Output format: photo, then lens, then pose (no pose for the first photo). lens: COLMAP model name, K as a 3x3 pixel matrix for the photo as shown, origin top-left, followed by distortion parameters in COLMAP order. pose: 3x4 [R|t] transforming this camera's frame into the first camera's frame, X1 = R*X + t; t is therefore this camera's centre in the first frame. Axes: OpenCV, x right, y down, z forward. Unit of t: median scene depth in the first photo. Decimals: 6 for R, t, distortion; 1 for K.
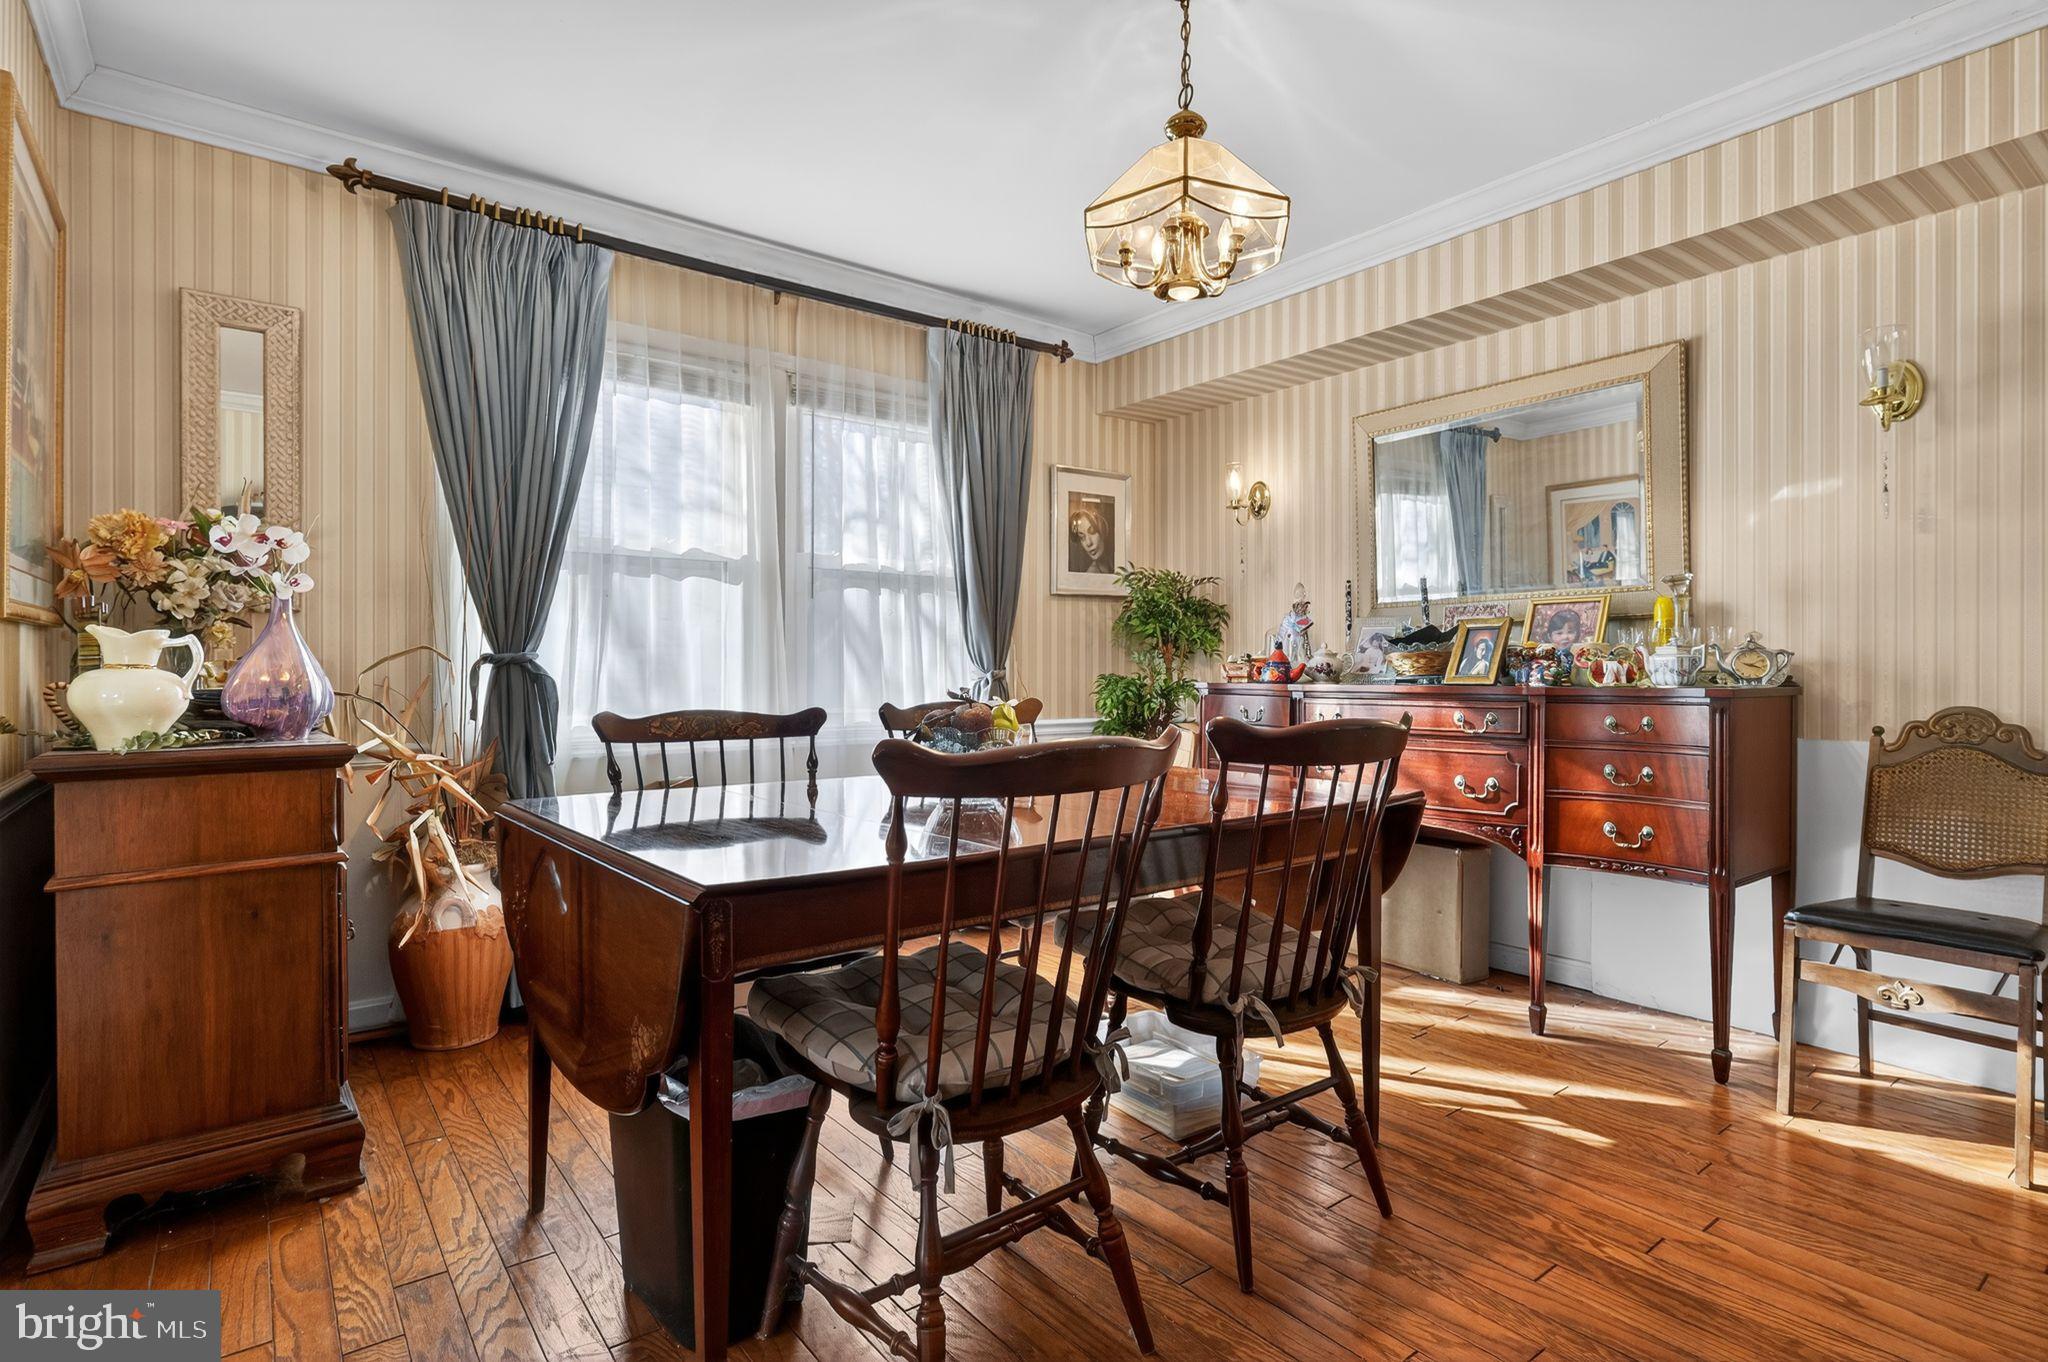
lens RADIAL K [[1037.7, 0, 1015.4], [0, 1037.7, 674.4], [0, 0, 1]] dist [0.000825, -0.000705]
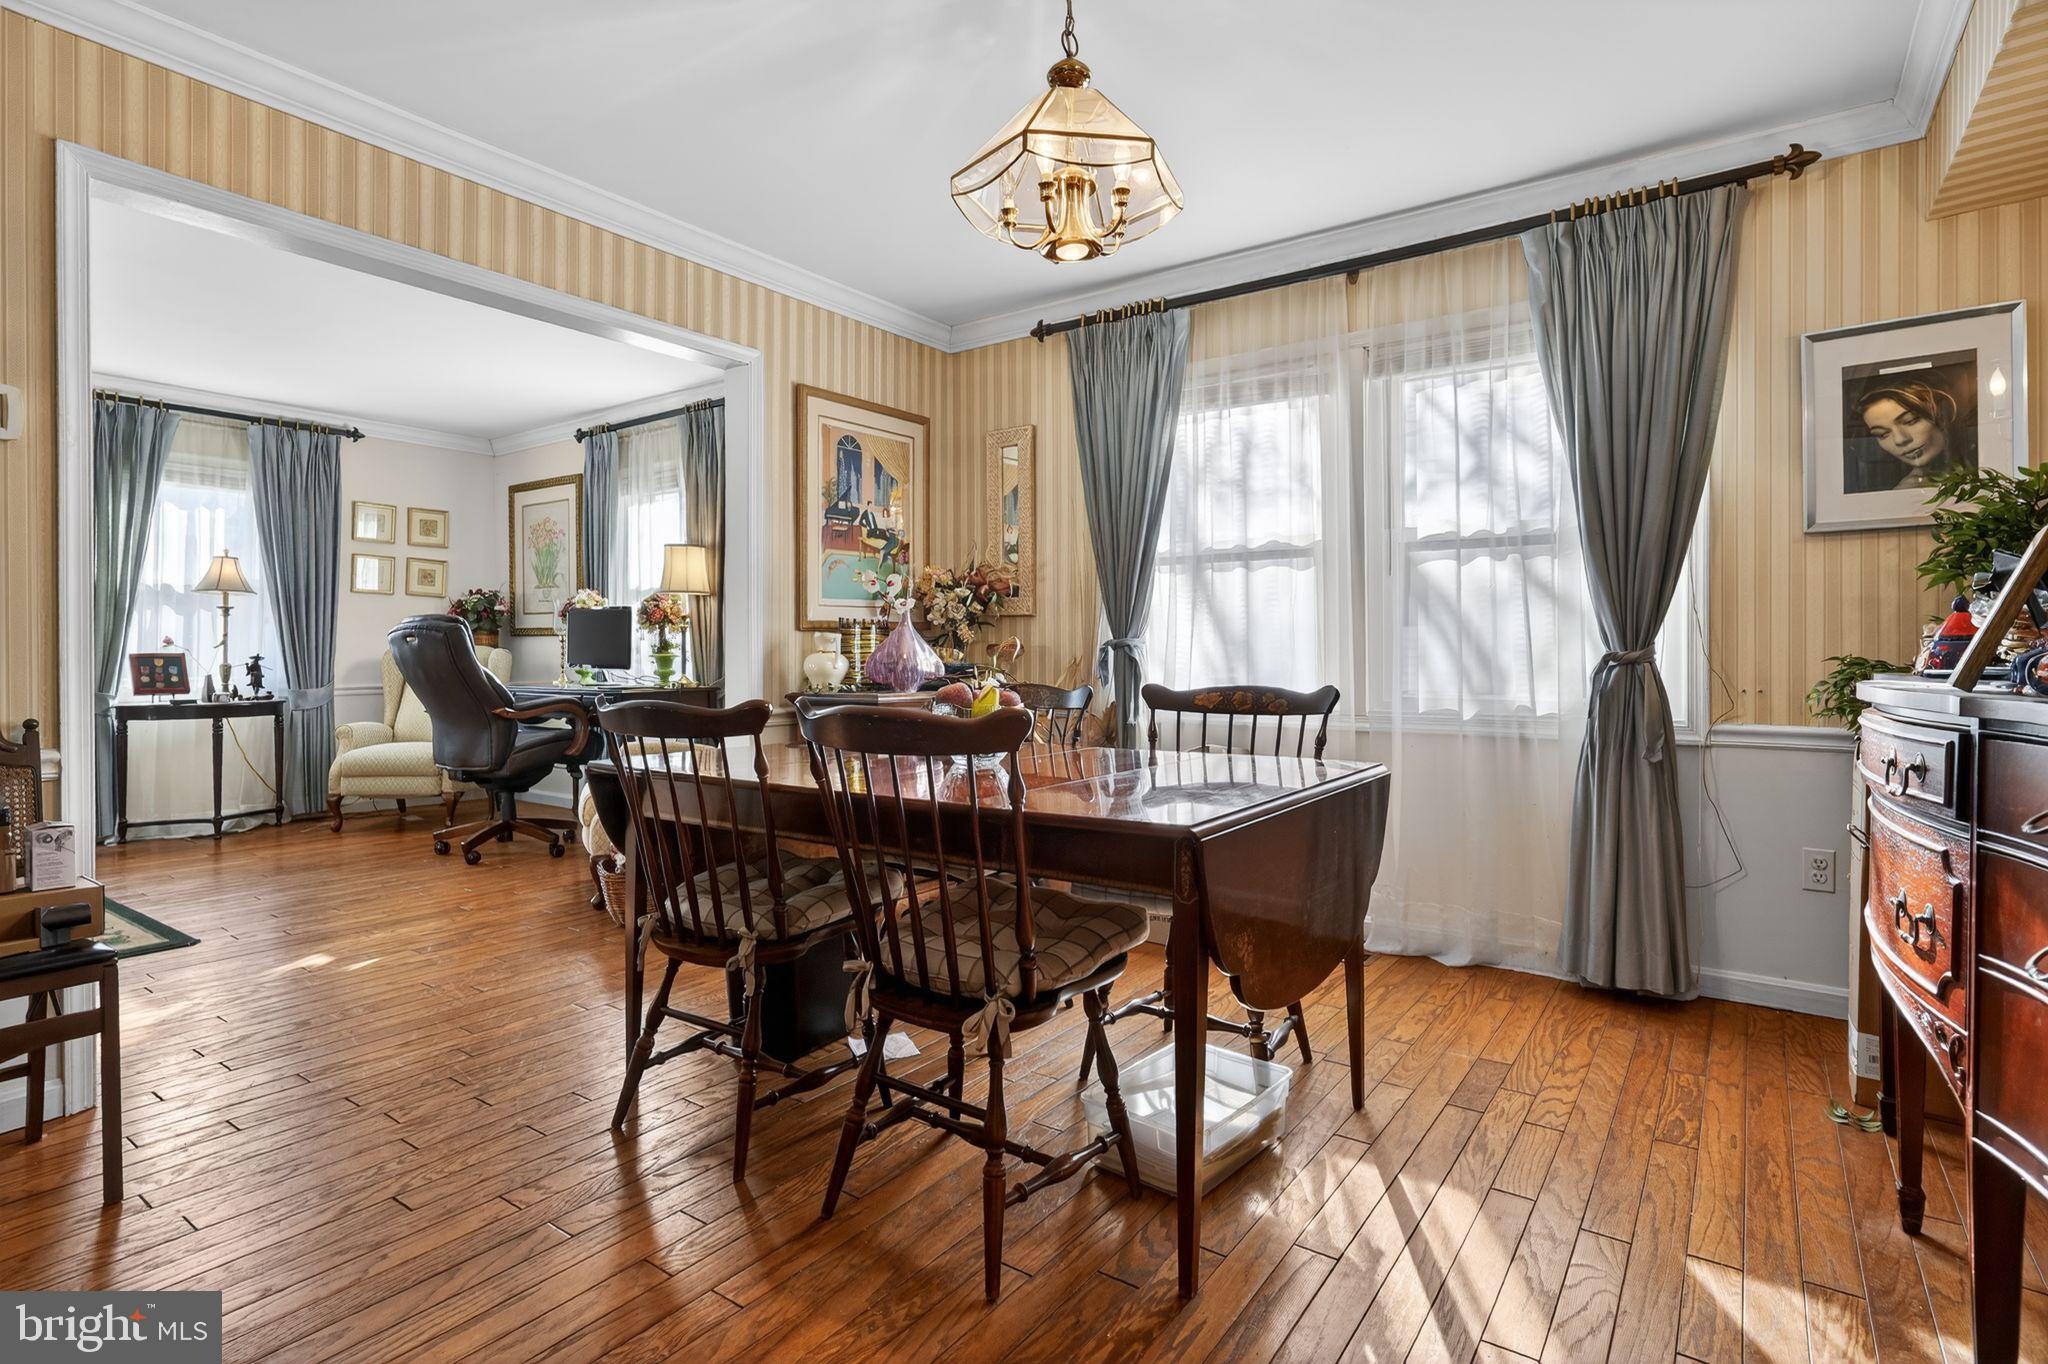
lens RADIAL K [[999.4, 0, 1027.7], [0, 999.4, 661.0], [0, 0, 1]] dist [0.000039, -0.000481]
pose [[0.296937, 0.005145, -0.954883, 0.629291], [-0.004477, 0.999982, 0.003996, 0.004535], [0.954886, 0.003088, 0.296955, 0.435536]]
